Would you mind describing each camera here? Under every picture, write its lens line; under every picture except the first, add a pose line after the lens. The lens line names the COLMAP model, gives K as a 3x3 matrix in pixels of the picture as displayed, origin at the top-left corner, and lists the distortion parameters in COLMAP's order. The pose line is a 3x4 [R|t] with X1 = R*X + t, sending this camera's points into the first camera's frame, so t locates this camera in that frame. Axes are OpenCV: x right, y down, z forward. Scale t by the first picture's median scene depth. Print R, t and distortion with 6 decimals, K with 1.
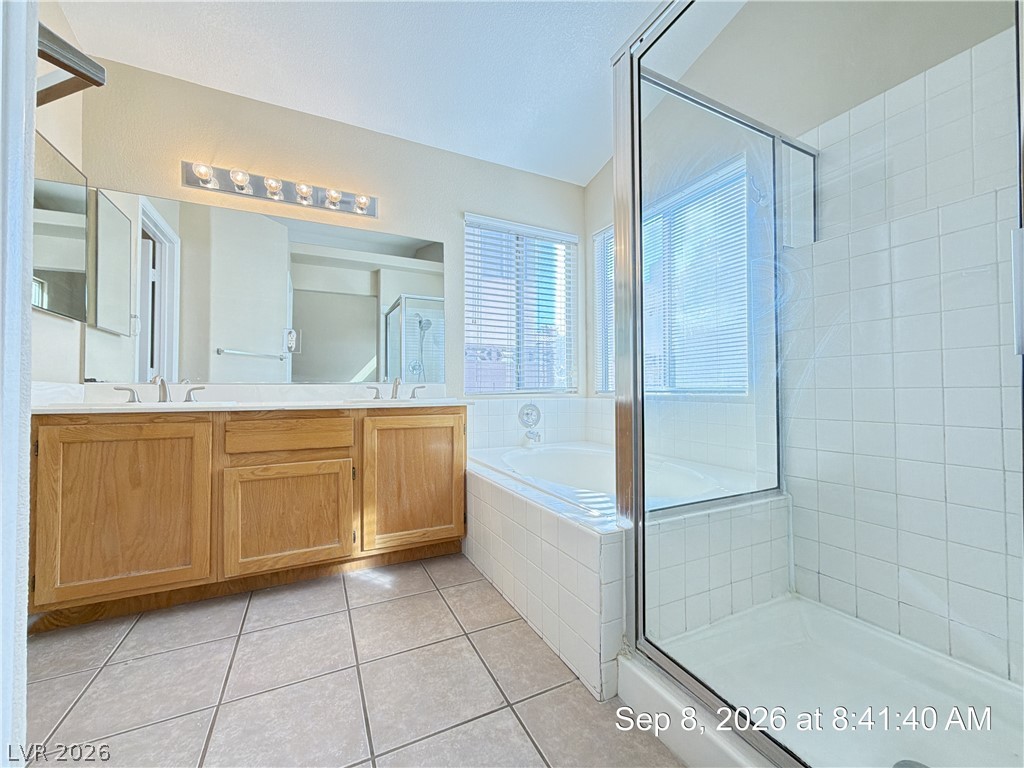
lens RADIAL K [[406.5, 0, 508.5], [0, 406.5, 386.7], [0, 0, 1]] dist [-0.000313, -0.000024]
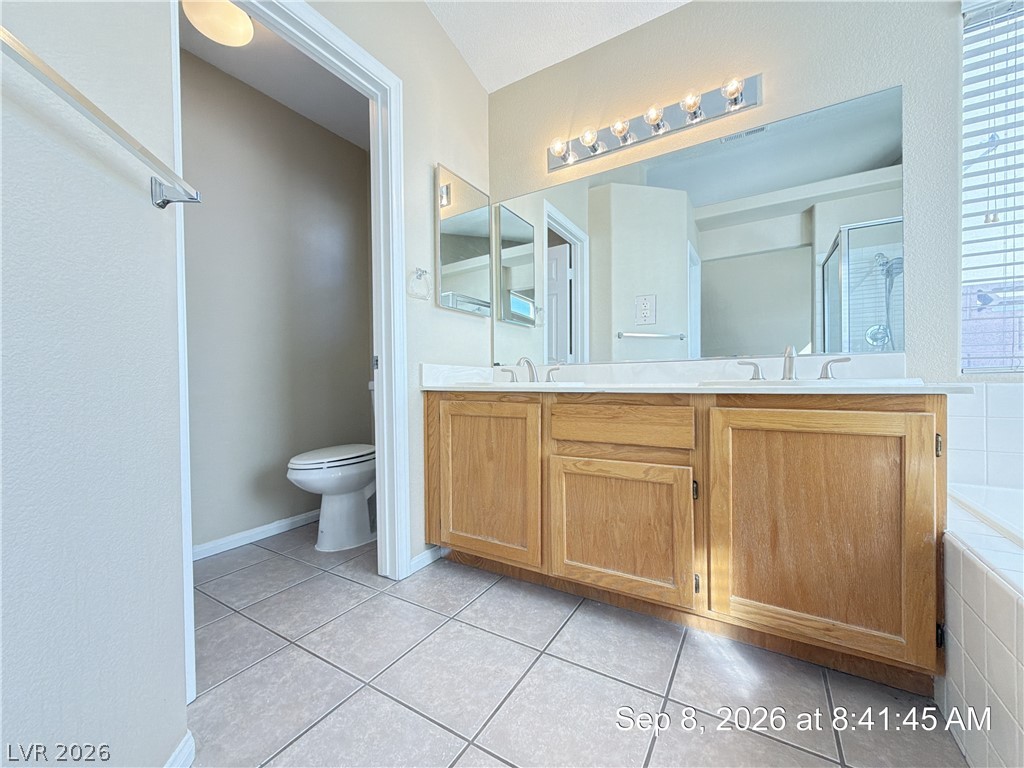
lens RADIAL K [[406.5, 0, 517.7], [0, 406.5, 383.8], [0, 0, 1]] dist [-0.000313, -0.000024]
pose [[0.542809, 0.007449, -0.839823, 0.021715], [0.016765, 0.999665, 0.019703, 0.019587], [0.839689, -0.024775, 0.542502, 0.391277]]
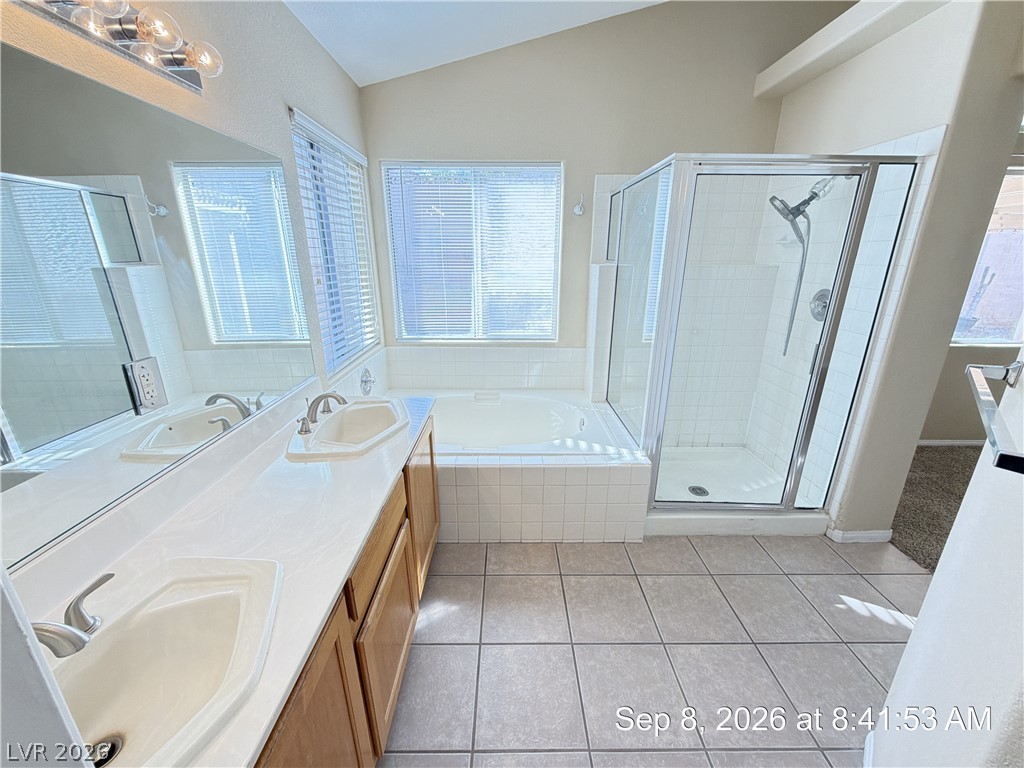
lens RADIAL K [[406.5, 0, 509.5], [0, 406.5, 383.8], [0, 0, 1]] dist [-0.000313, -0.000024]
pose [[0.435868, -0.263948, 0.860436, -0.908946], [-0.024138, 0.952257, 0.304342, -0.315473], [-0.899687, -0.153422, 0.408687, 0.540777]]
